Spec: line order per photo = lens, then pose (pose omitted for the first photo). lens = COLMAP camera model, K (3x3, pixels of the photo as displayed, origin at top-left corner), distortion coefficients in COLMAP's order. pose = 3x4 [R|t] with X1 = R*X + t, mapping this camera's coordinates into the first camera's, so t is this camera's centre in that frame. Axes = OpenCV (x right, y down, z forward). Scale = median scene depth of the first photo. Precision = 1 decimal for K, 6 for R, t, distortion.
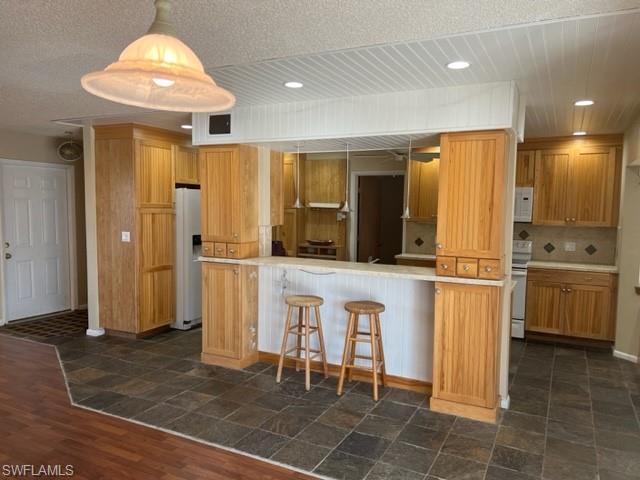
lens RADIAL K [[483.6, 0, 321.2], [0, 483.6, 241.2], [0, 0, 1]] dist [0.028960, -0.038451]
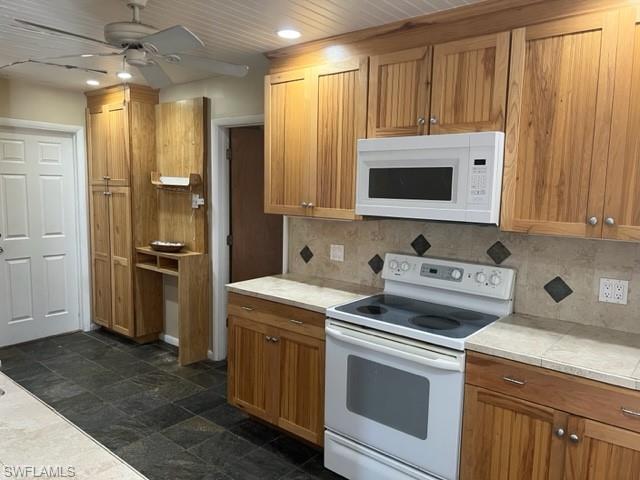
lens RADIAL K [[483.6, 0, 318.8], [0, 483.6, 239.2], [0, 0, 1]] dist [0.028960, -0.038451]
pose [[0.976606, 0.030688, -0.212836, 0.376076], [-0.023791, 0.999108, 0.034892, -0.037258], [0.213717, -0.029012, 0.976465, 0.596295]]
